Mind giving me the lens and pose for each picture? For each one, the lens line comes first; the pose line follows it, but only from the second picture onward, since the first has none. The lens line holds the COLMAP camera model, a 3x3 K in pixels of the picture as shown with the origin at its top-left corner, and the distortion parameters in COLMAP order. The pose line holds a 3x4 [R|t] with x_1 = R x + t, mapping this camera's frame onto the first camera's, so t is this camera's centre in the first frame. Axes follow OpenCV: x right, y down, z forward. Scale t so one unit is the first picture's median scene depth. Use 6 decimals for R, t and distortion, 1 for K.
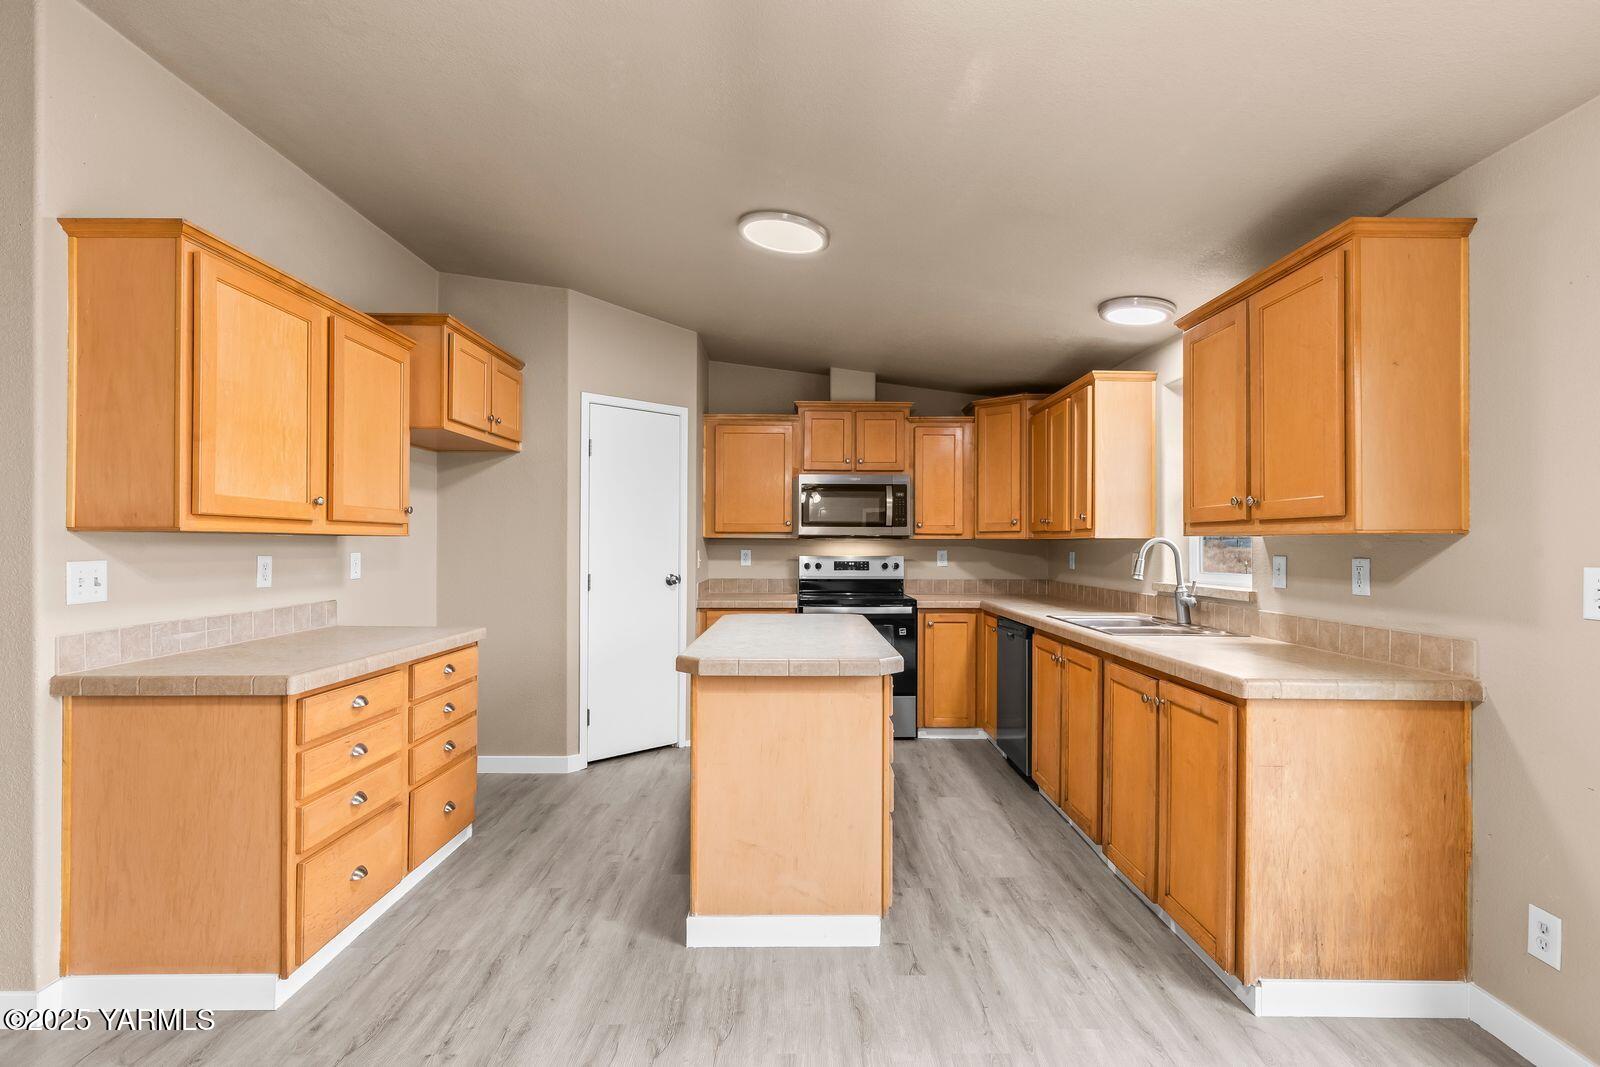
lens RADIAL K [[781.8, 0, 800.0], [0, 781.8, 533.5], [0, 0, 1]] dist [-0.001876, -0.000480]
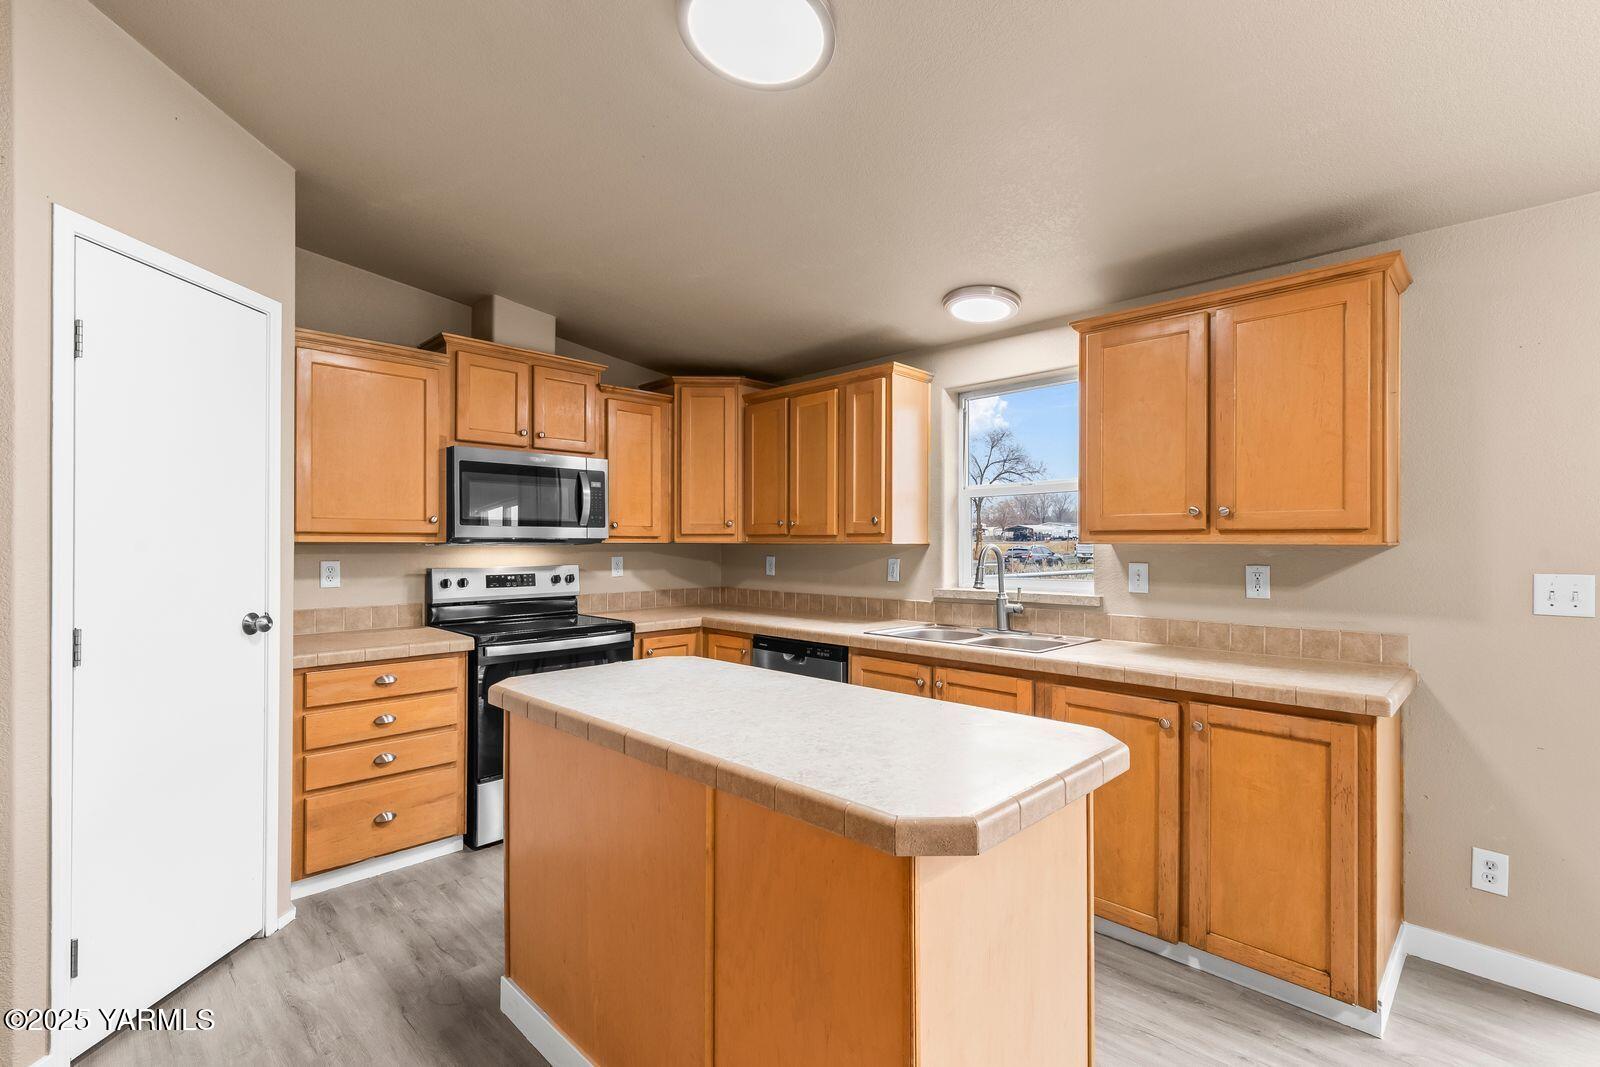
lens RADIAL K [[729.4, 0, 808.3], [0, 729.4, 538.8], [0, 0, 1]] dist [0.008275, -0.000330]
pose [[0.696919, 0.000589, 0.717150, -0.246245], [-0.008339, 0.999939, 0.007283, -0.004407], [-0.717102, -0.011056, 0.696881, 0.372865]]
